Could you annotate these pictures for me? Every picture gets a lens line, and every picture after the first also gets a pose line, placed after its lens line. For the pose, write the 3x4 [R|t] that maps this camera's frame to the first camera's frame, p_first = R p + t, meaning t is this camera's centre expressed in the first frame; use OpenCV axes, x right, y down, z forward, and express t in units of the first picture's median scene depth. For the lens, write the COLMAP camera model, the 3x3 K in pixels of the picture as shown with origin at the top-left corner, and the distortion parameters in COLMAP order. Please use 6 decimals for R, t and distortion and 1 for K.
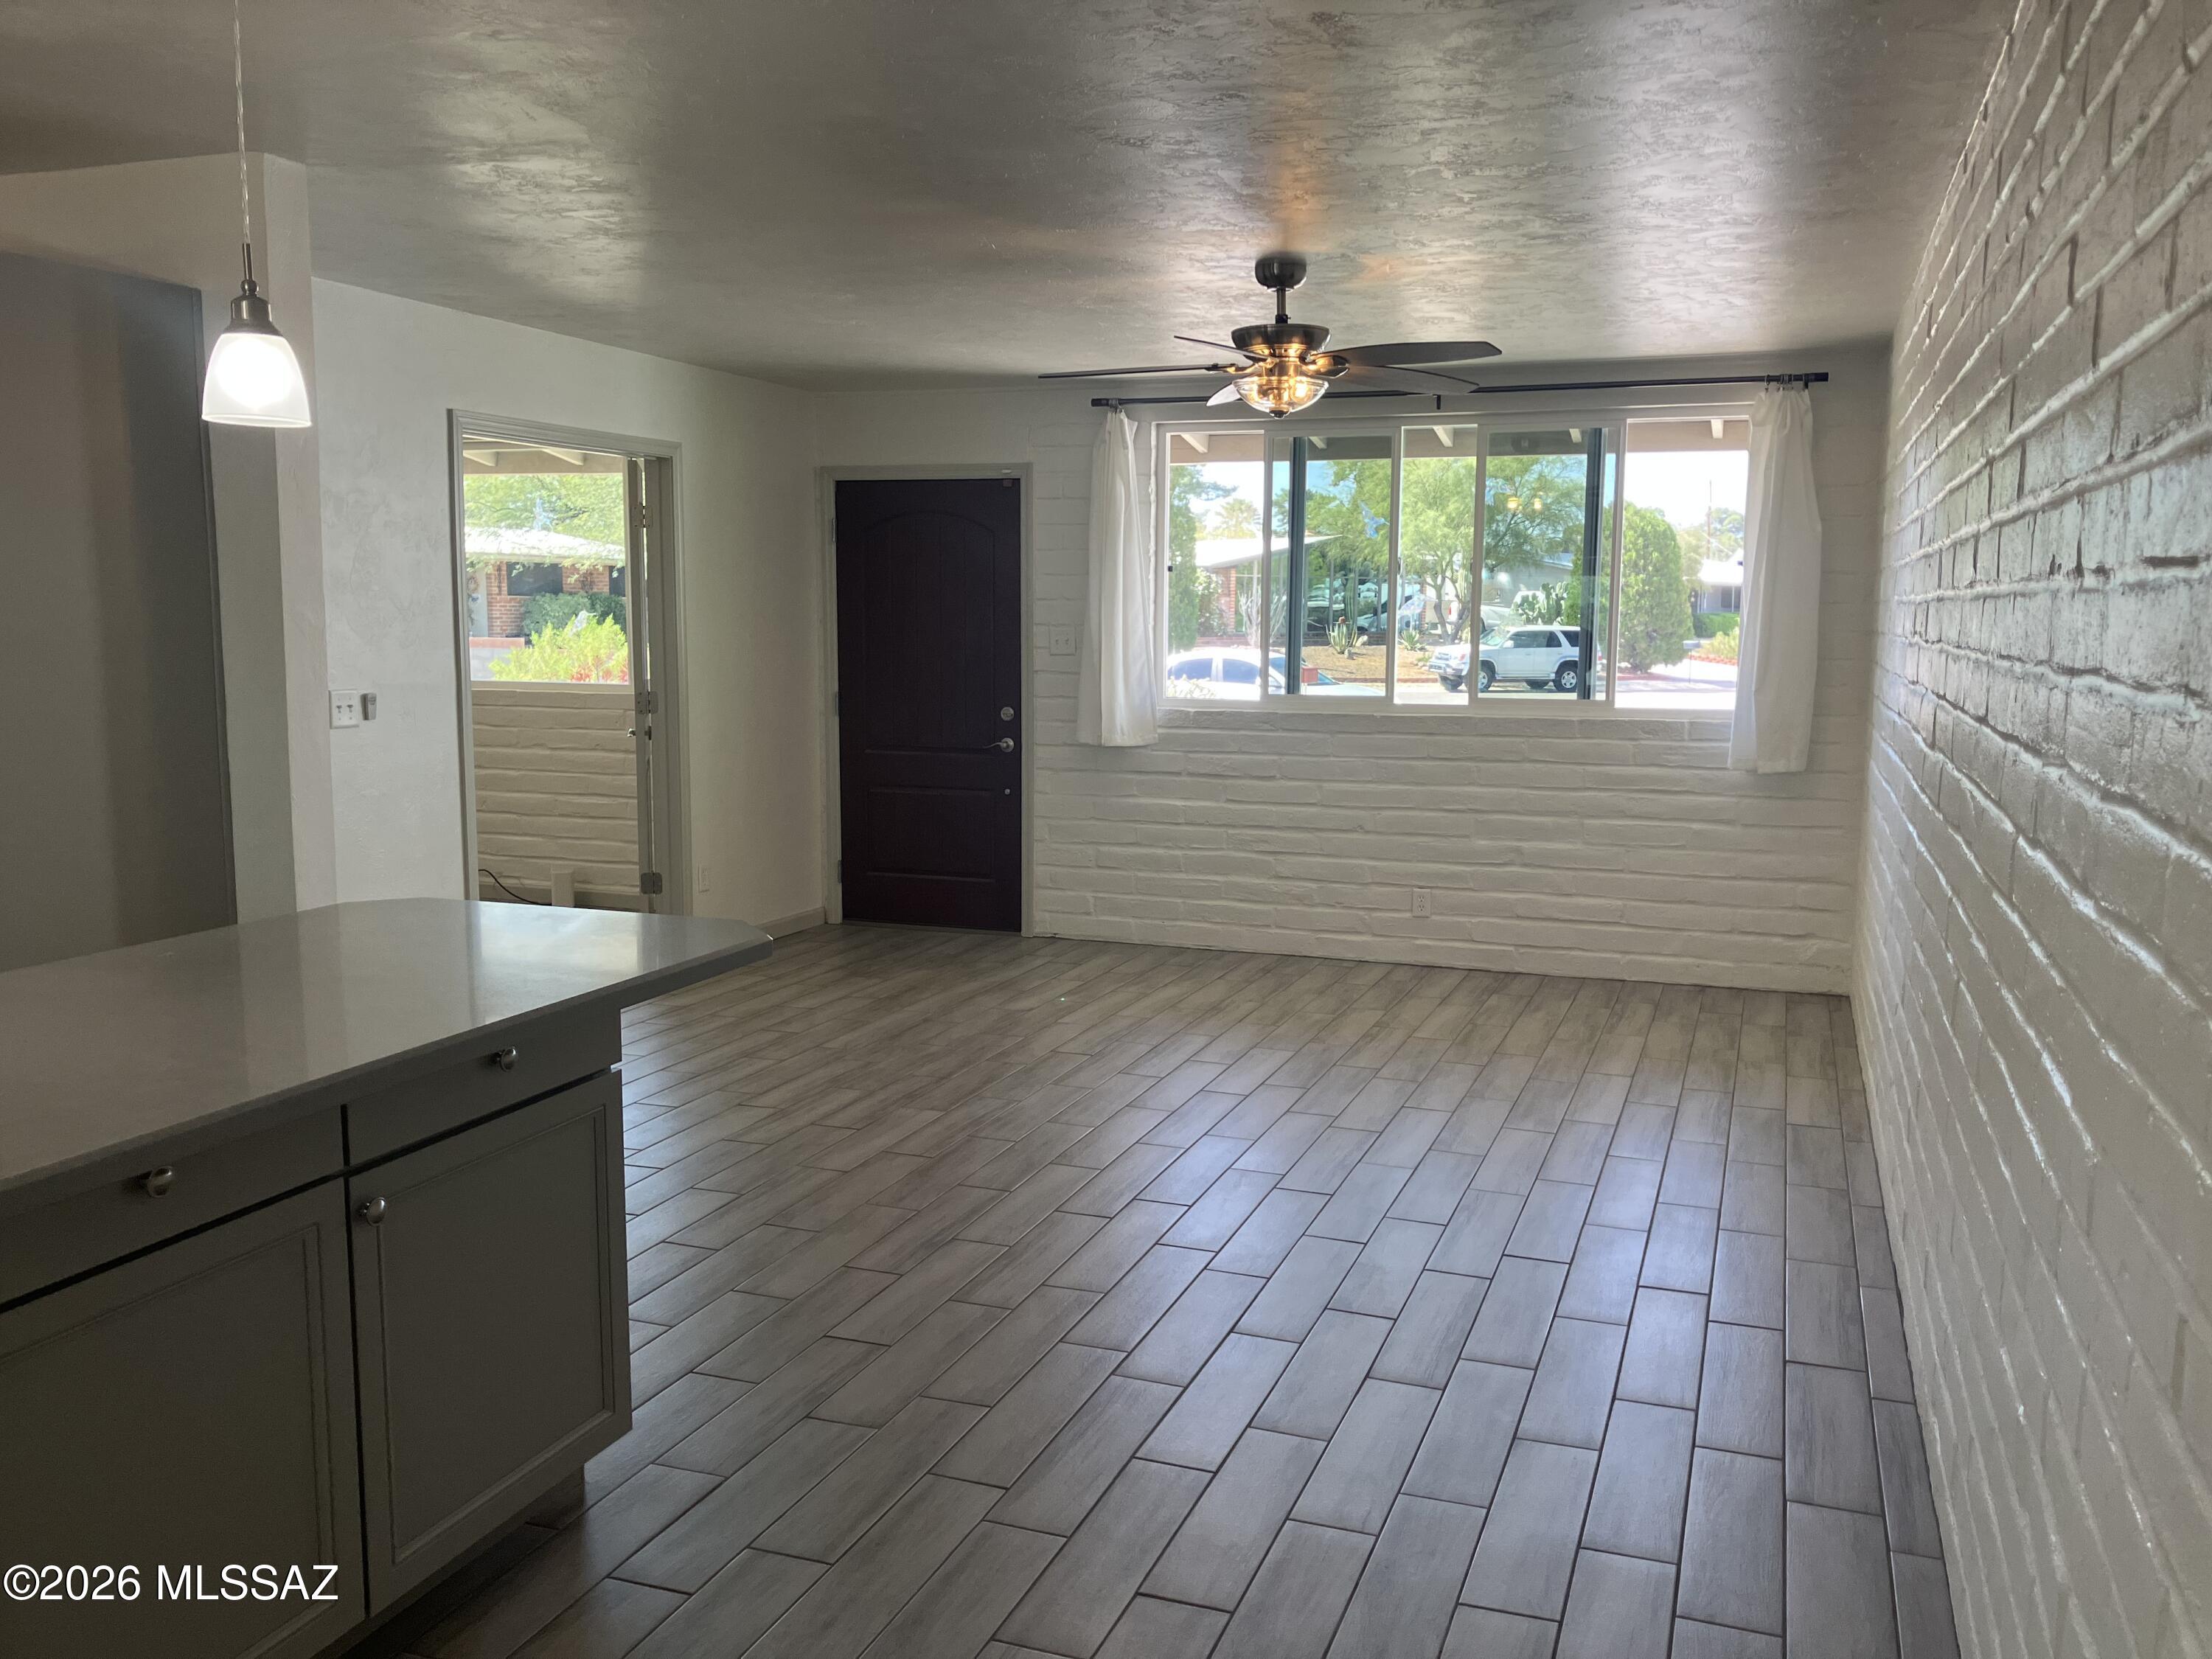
lens RADIAL K [[1813.8, 0, 1113.0], [0, 1813.8, 826.7], [0, 0, 1]] dist [0.034041, -0.048481]
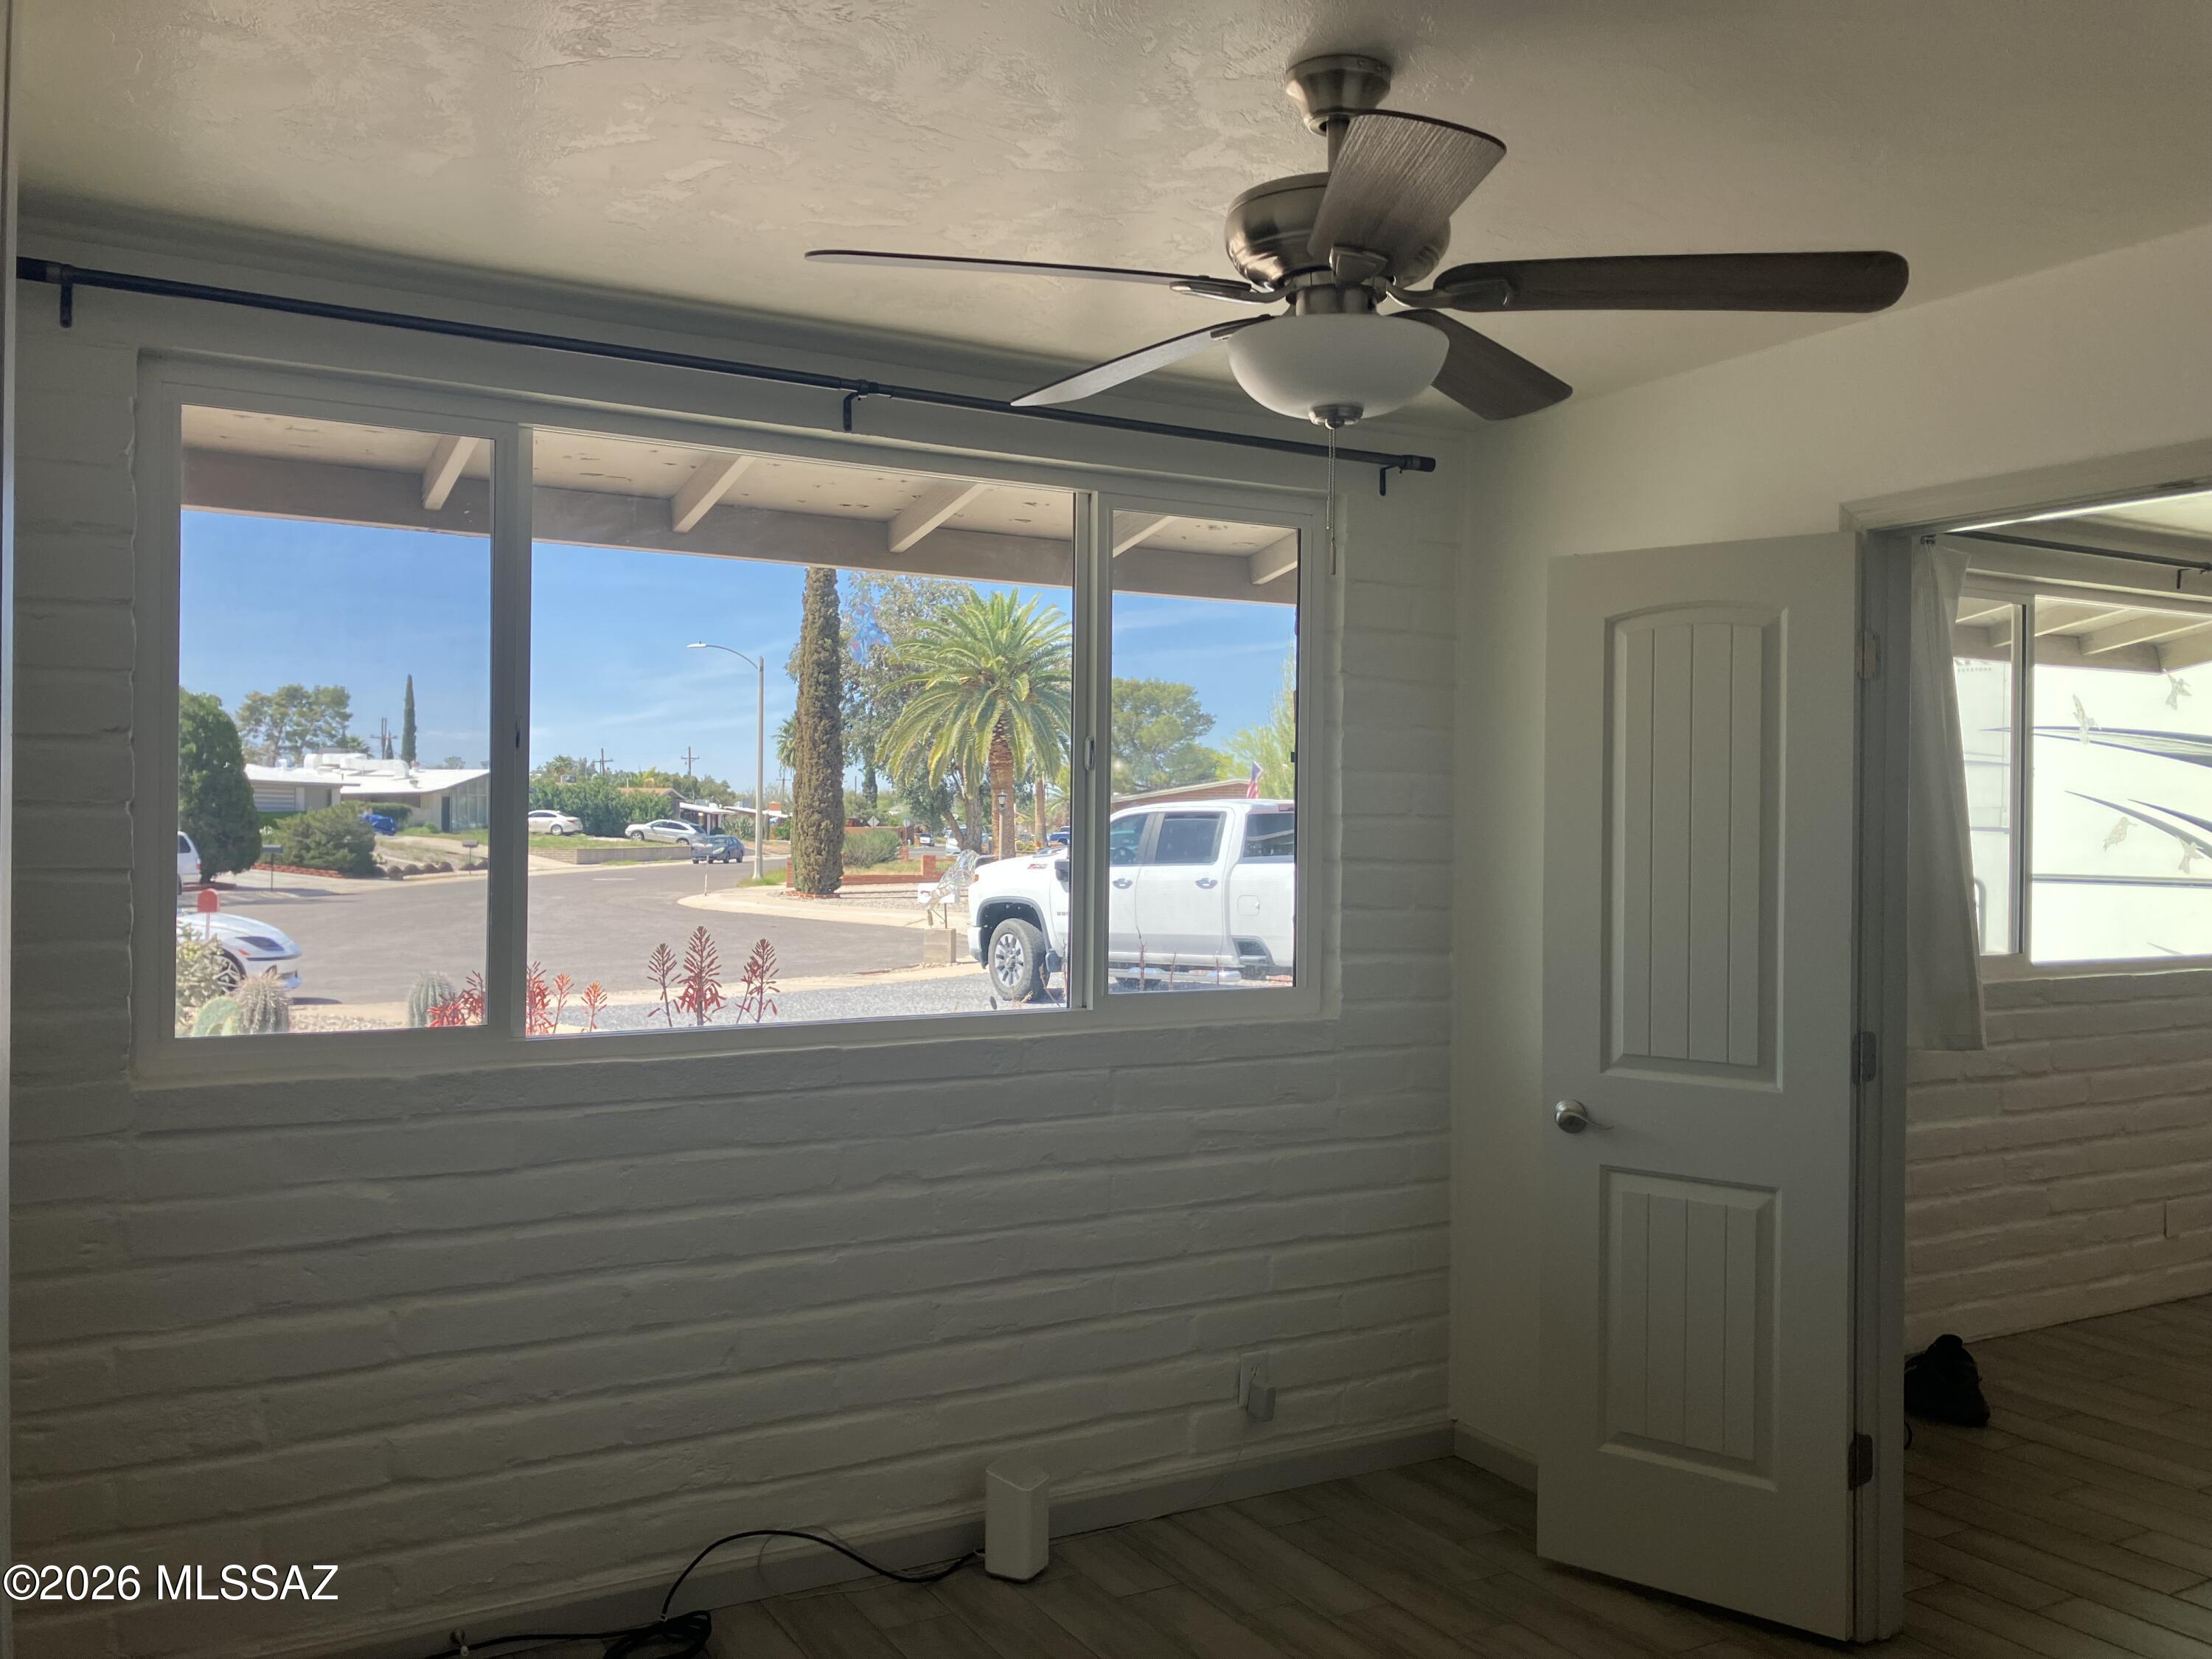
lens RADIAL K [[1813.8, 0, 1110.1], [0, 1813.8, 817.1], [0, 0, 1]] dist [0.034041, -0.048481]
pose [[0.648372, 0.001668, 0.761322, -0.668752], [0.085145, 0.993565, -0.074689, -0.101040], [-0.756547, 0.113249, 0.644058, 0.788903]]
